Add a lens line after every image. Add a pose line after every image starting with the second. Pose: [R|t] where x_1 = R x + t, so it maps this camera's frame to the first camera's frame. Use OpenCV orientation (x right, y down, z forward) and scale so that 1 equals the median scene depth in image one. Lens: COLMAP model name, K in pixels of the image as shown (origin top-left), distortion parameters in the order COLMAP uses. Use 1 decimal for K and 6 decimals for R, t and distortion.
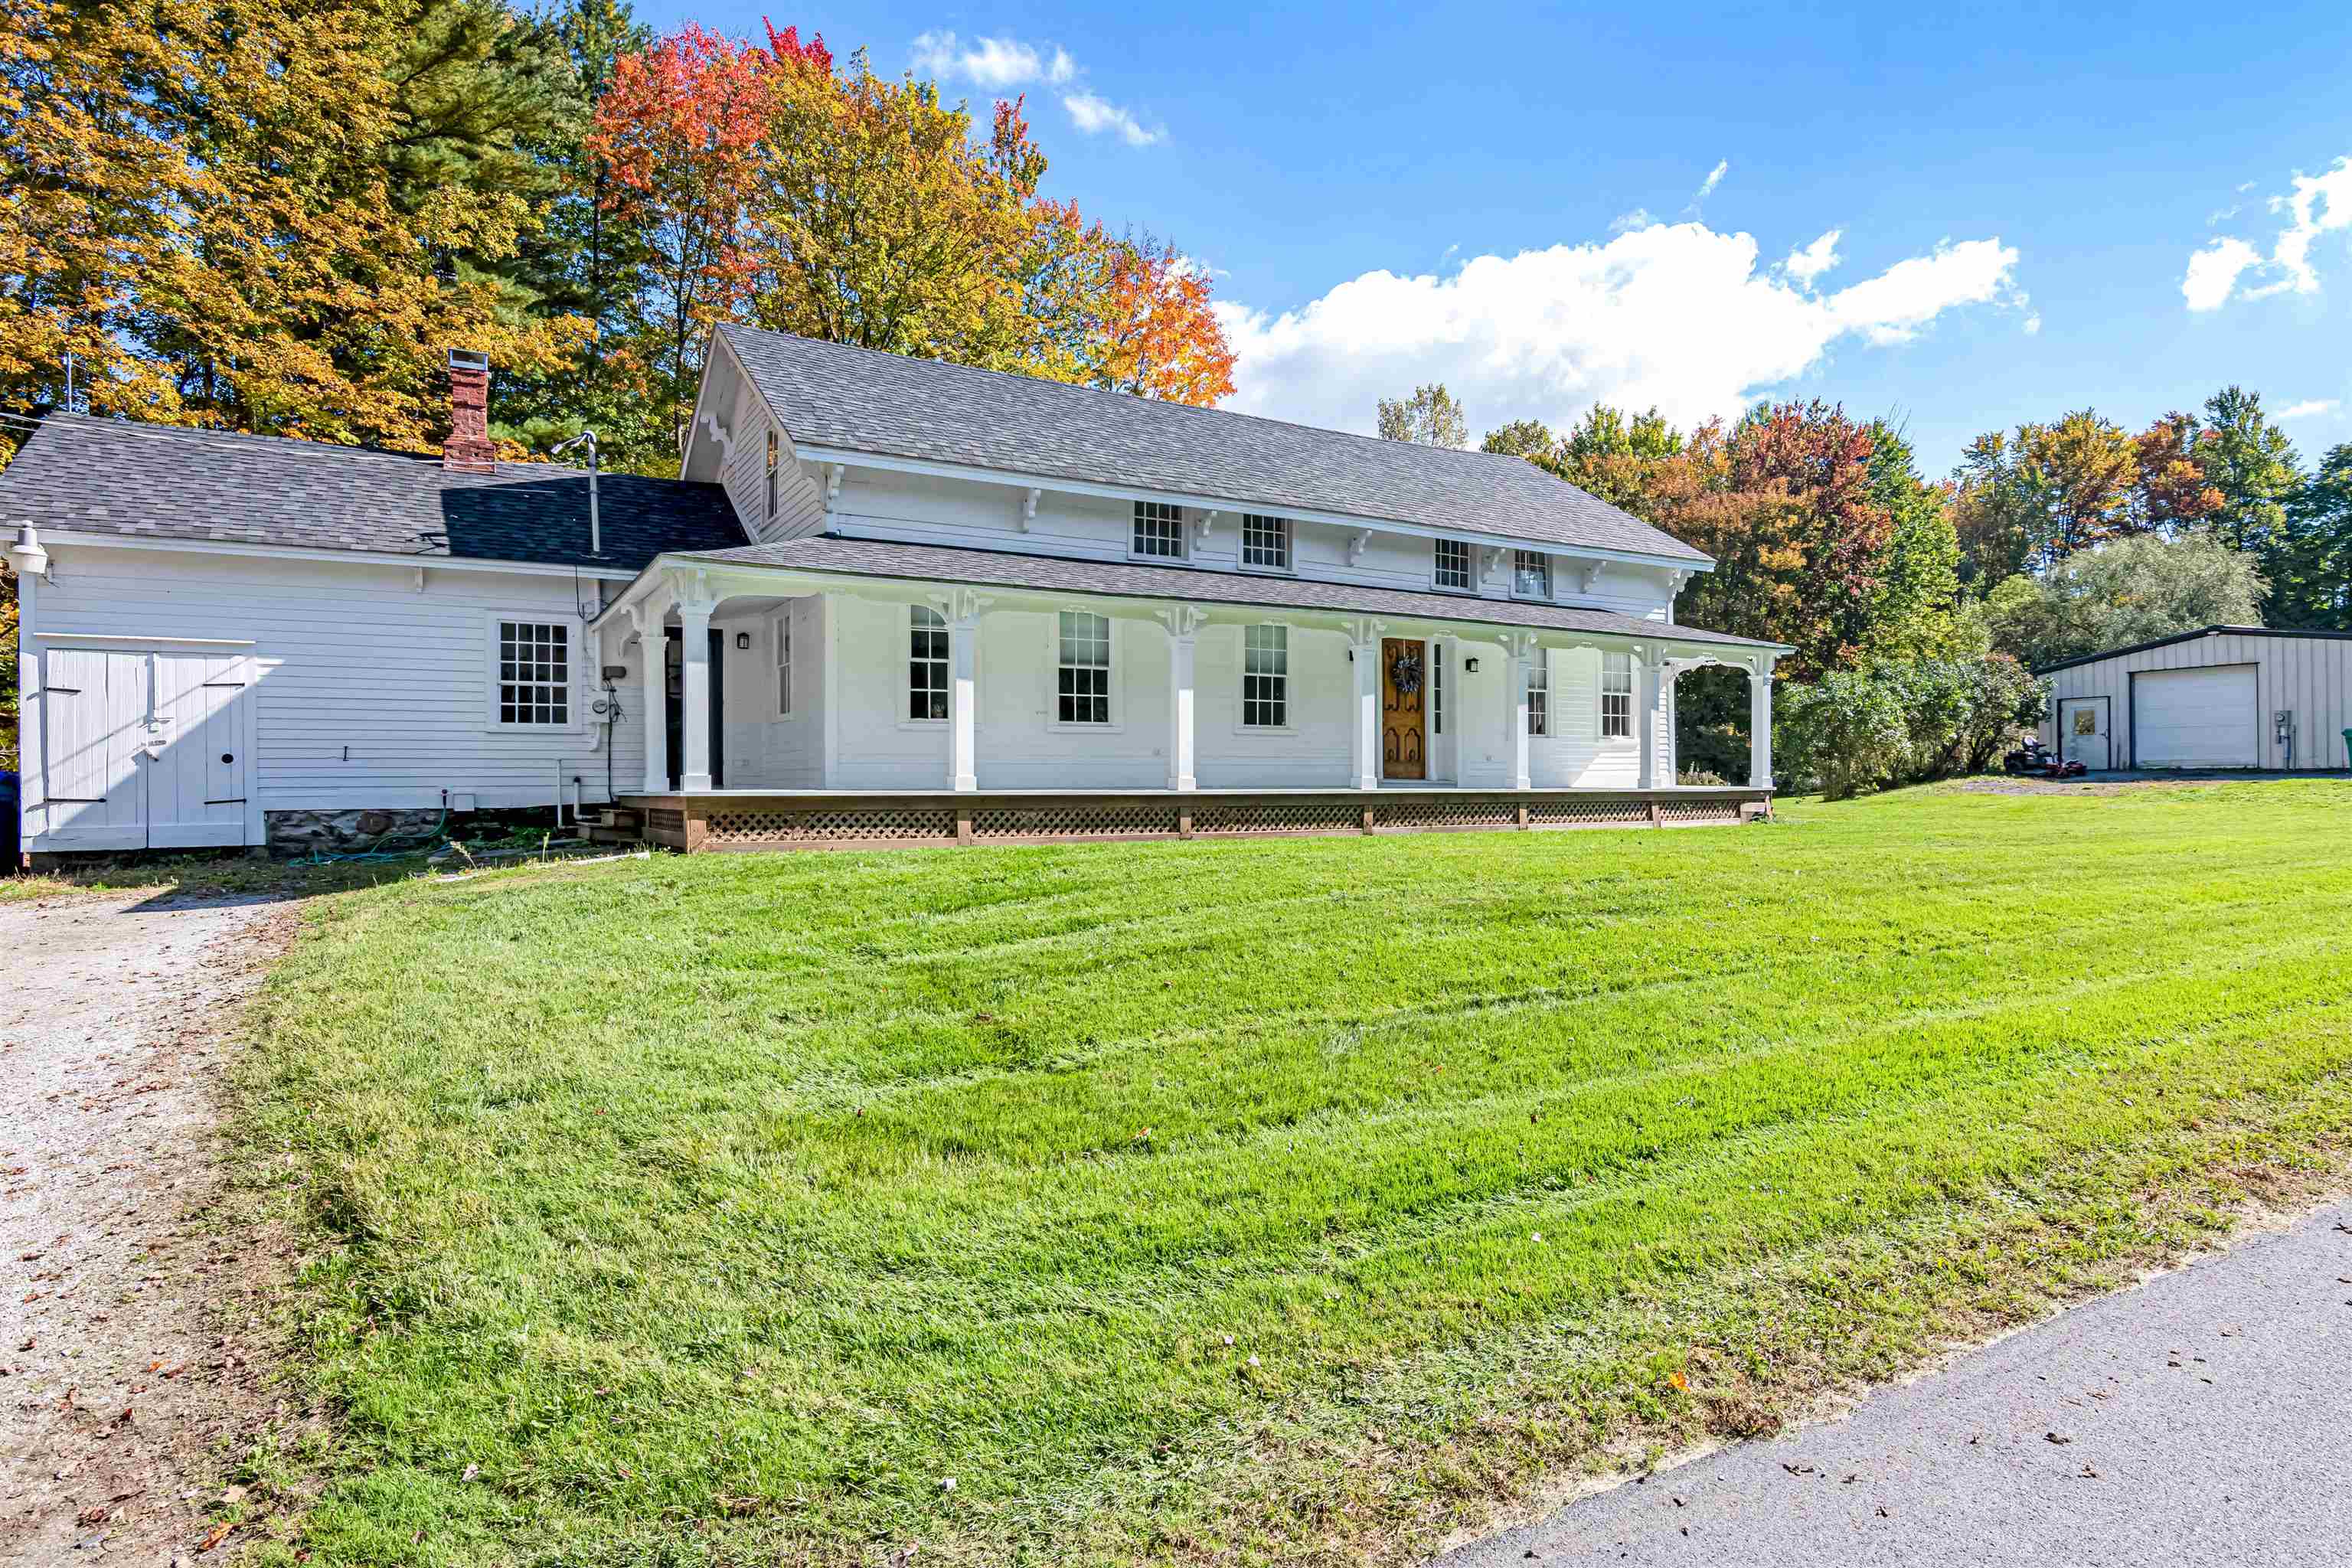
lens RADIAL K [[1208.4, 0, 1173.2], [0, 1208.4, 773.7], [0, 0, 1]] dist [-0.003874, -0.014053]
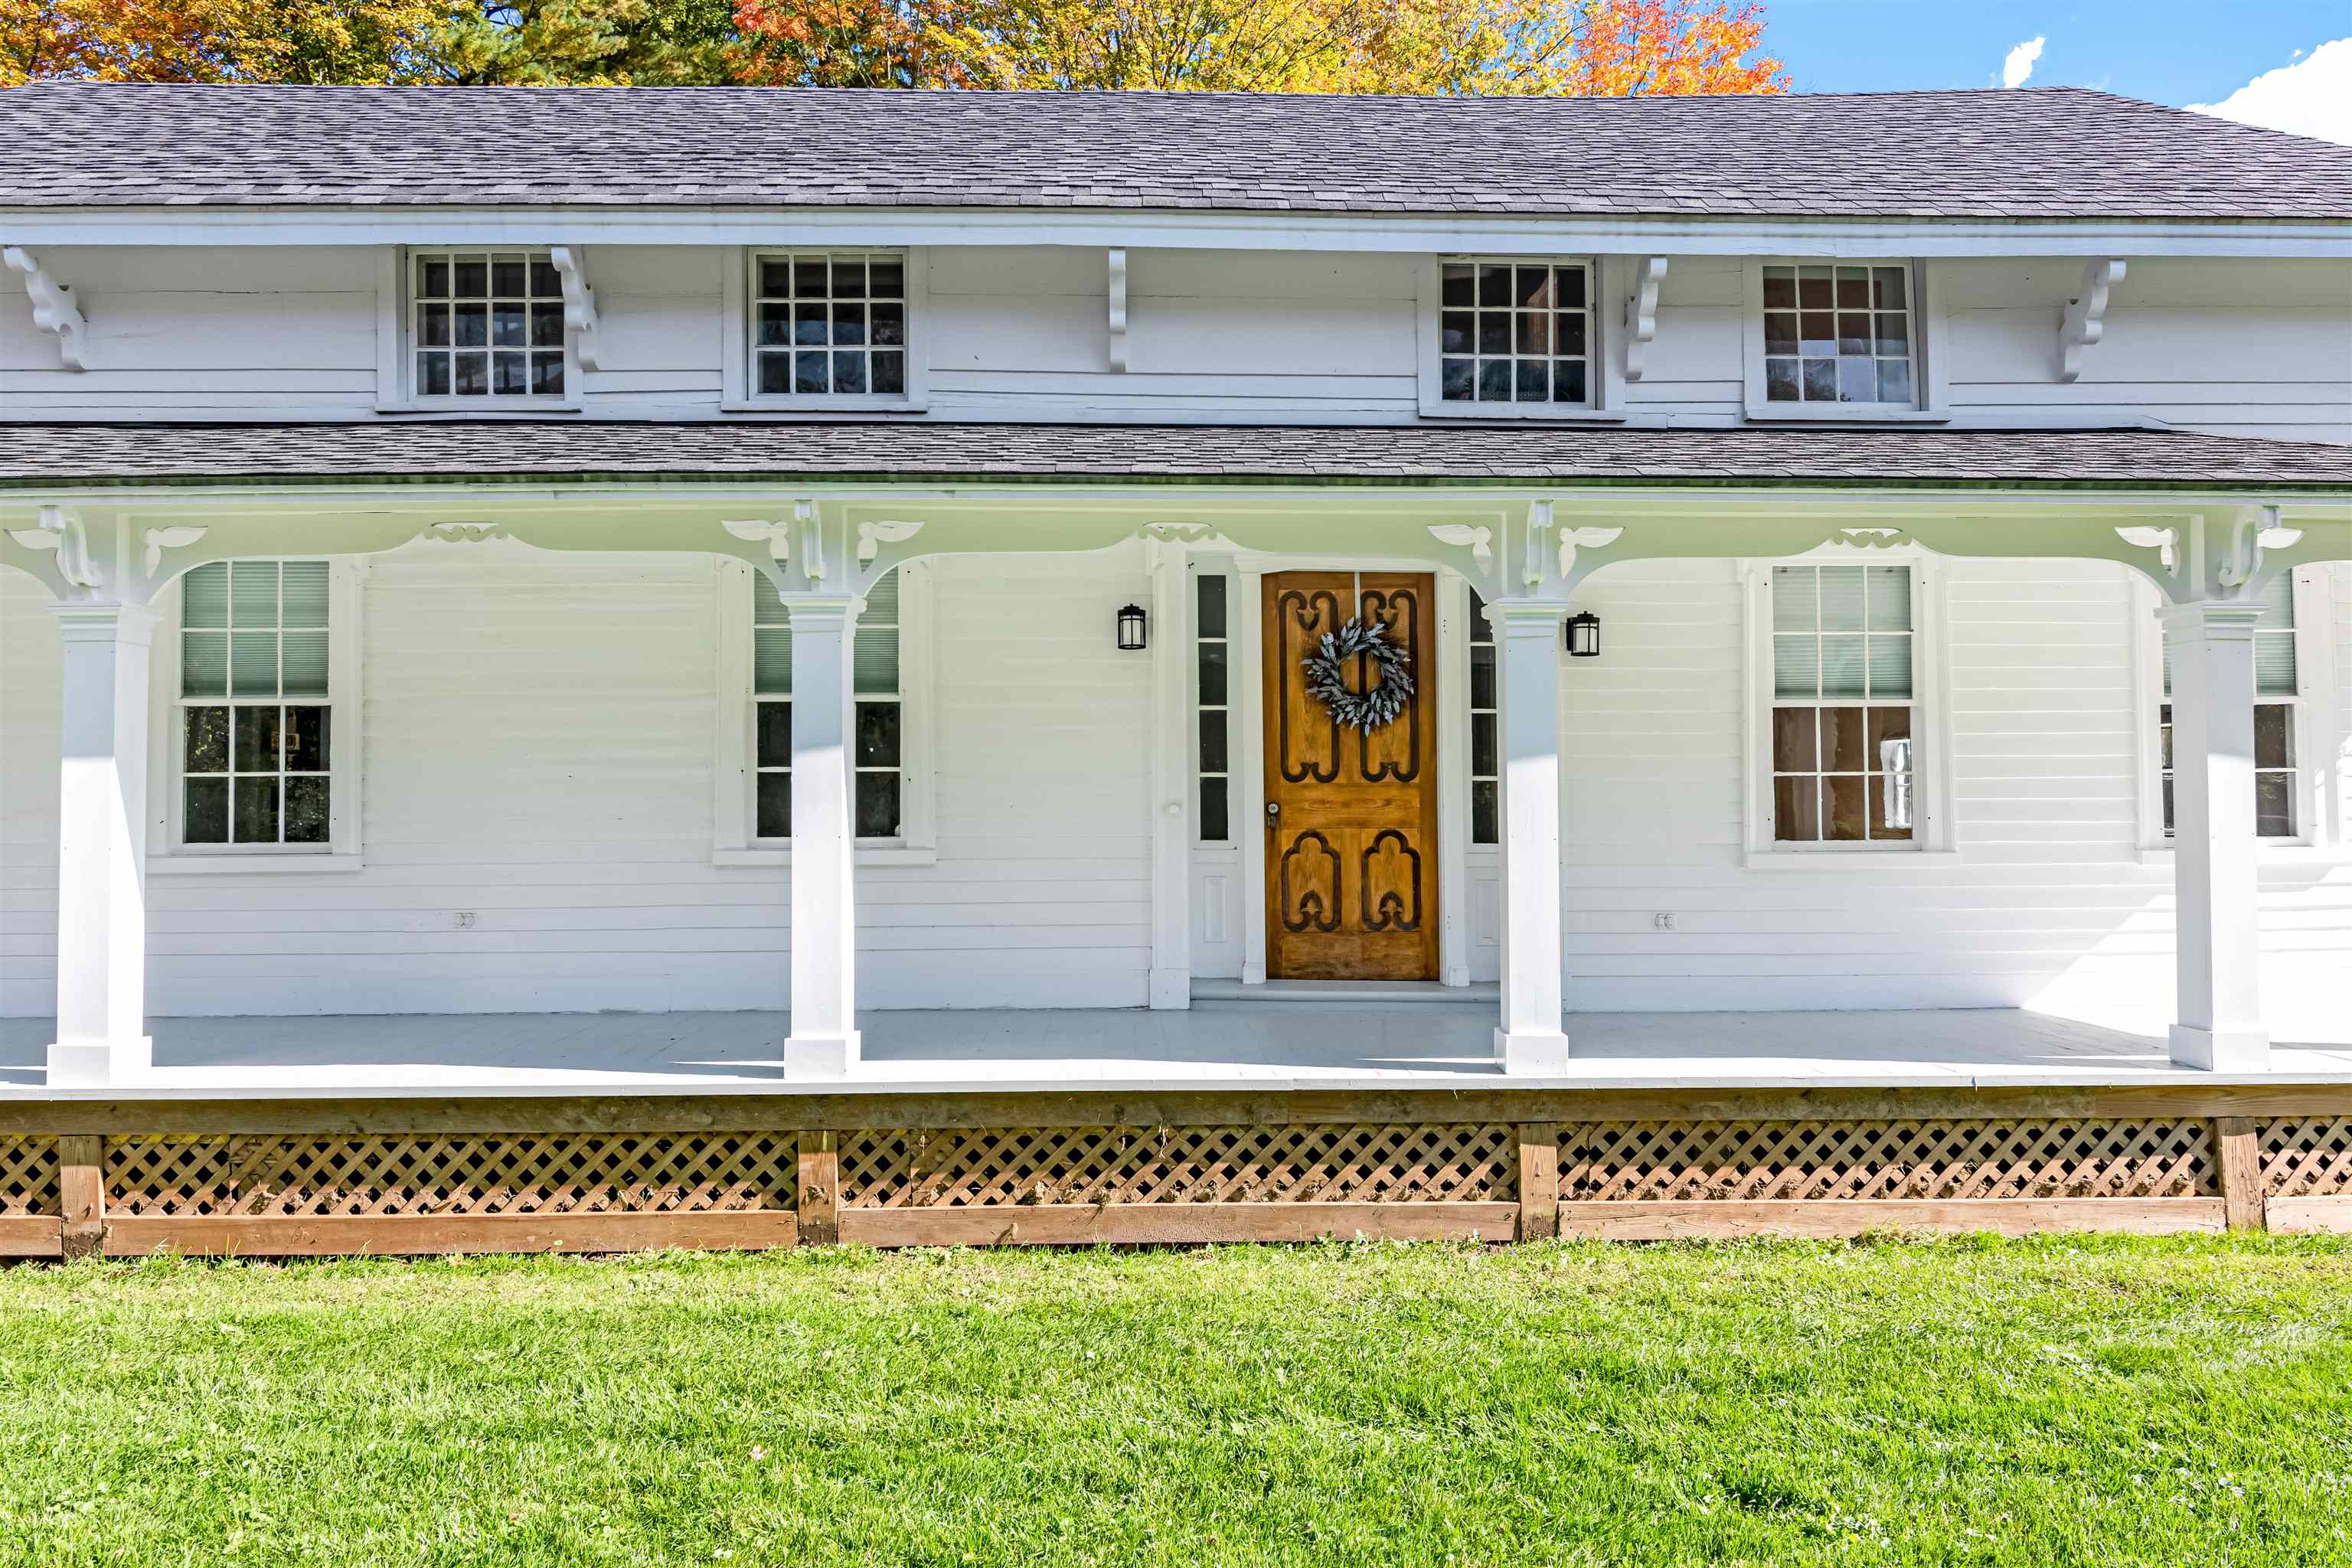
lens RADIAL K [[1621.4, 0, 1174.6], [0, 1621.4, 737.6], [0, 0, 1]] dist [0.015602, -0.022762]
pose [[0.886488, -0.032559, -0.461605, 0.335058], [0.004800, 0.998115, -0.061183, -0.035159], [0.462727, 0.052023, 0.884973, 0.544064]]
